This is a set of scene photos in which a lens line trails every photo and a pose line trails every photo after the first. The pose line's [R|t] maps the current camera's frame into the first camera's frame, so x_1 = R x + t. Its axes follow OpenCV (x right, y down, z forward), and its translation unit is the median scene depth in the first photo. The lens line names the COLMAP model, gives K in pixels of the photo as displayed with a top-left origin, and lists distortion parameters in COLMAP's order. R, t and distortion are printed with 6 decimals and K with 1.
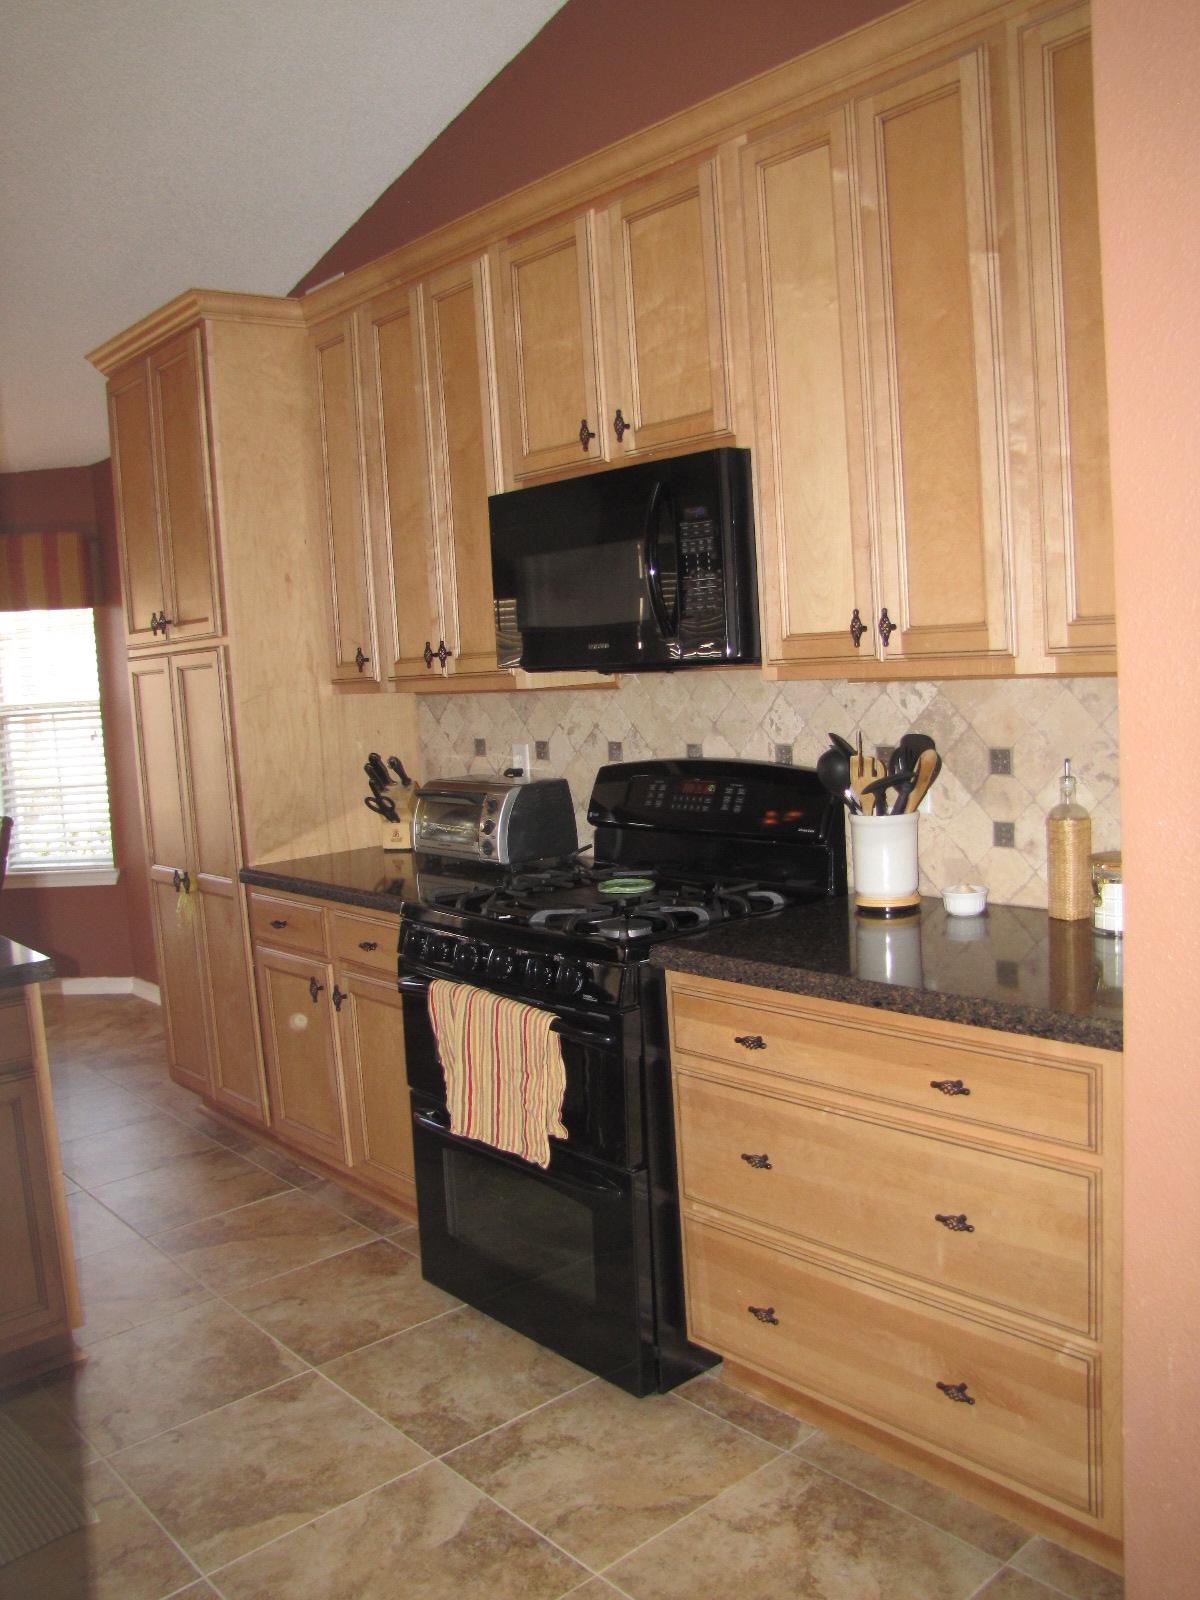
lens RADIAL K [[1336.2, 0, 599.5], [0, 1336.2, 797.3], [0, 0, 1]] dist [-0.143660, 0.086415]
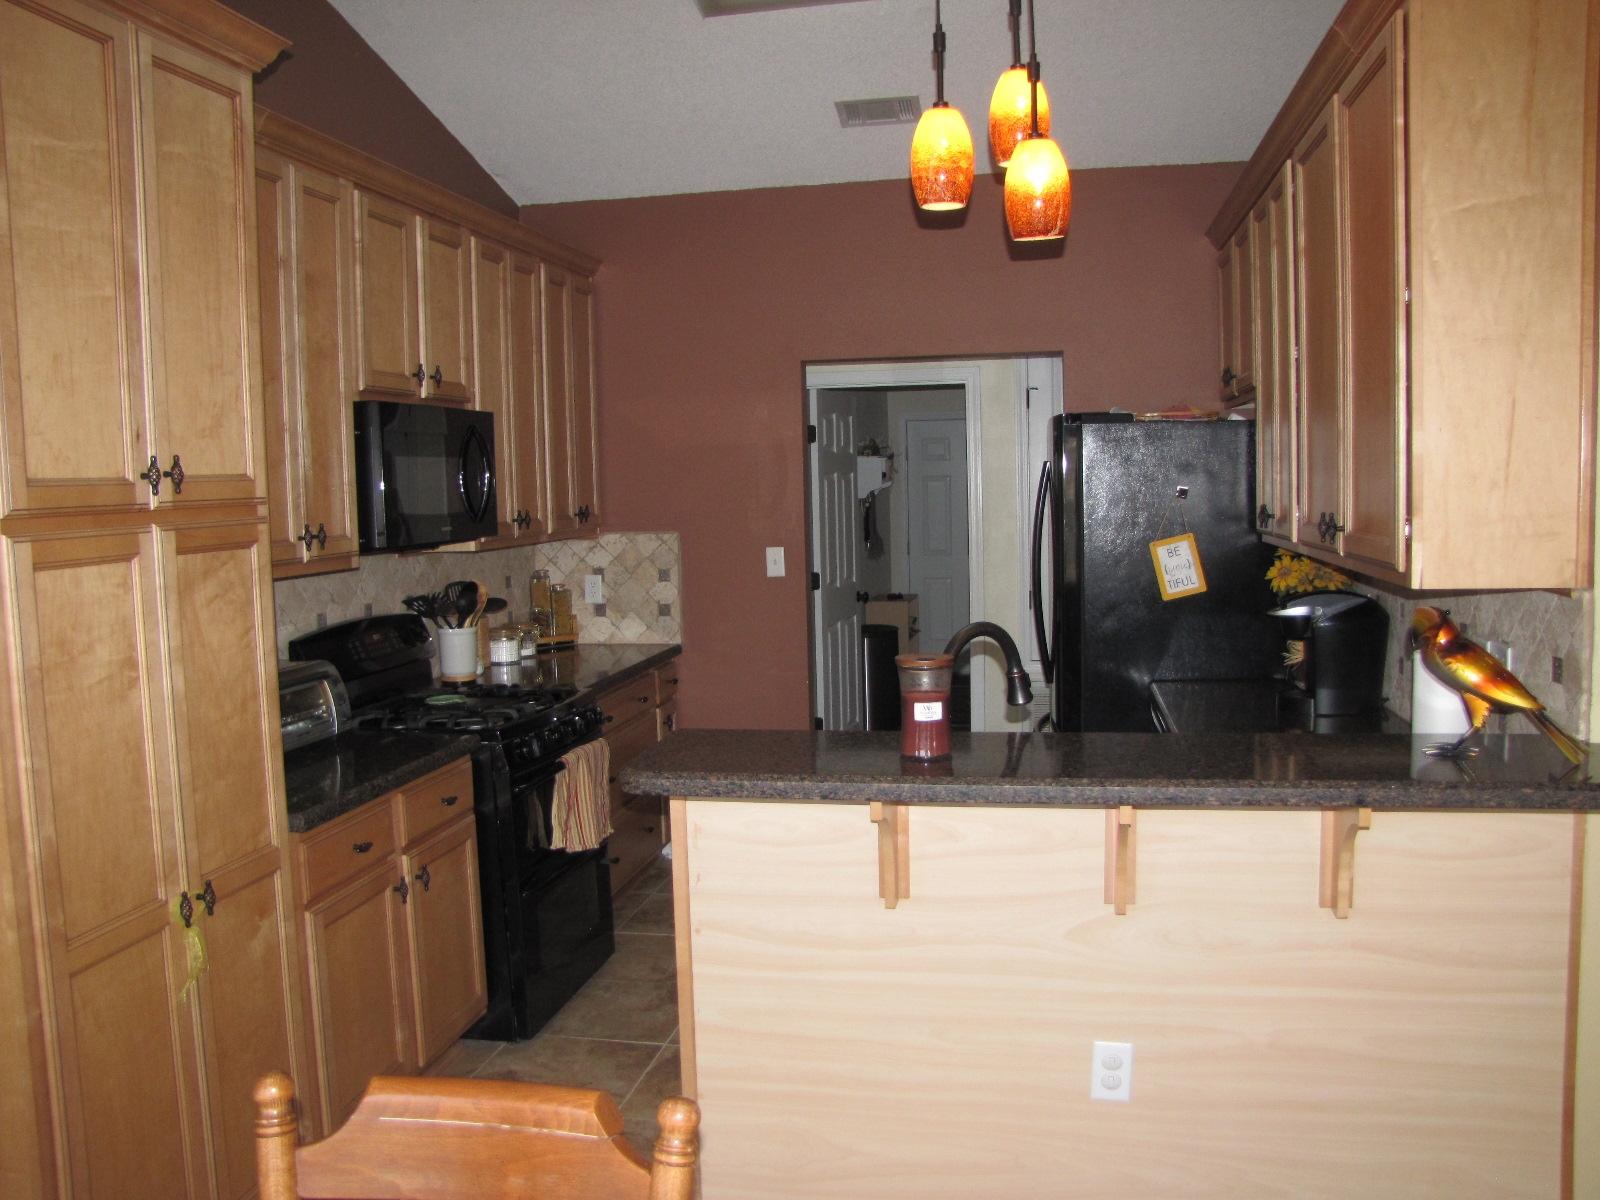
lens RADIAL K [[1336.2, 0, 800.5], [0, 1336.2, 598.7], [0, 0, 1]] dist [-0.143660, 0.086415]
pose [[-0.609875, -0.001452, 0.792496, -1.230626], [0.134011, 0.985408, 0.104935, -0.127640], [-0.781085, 0.170200, -0.600781, 1.442381]]
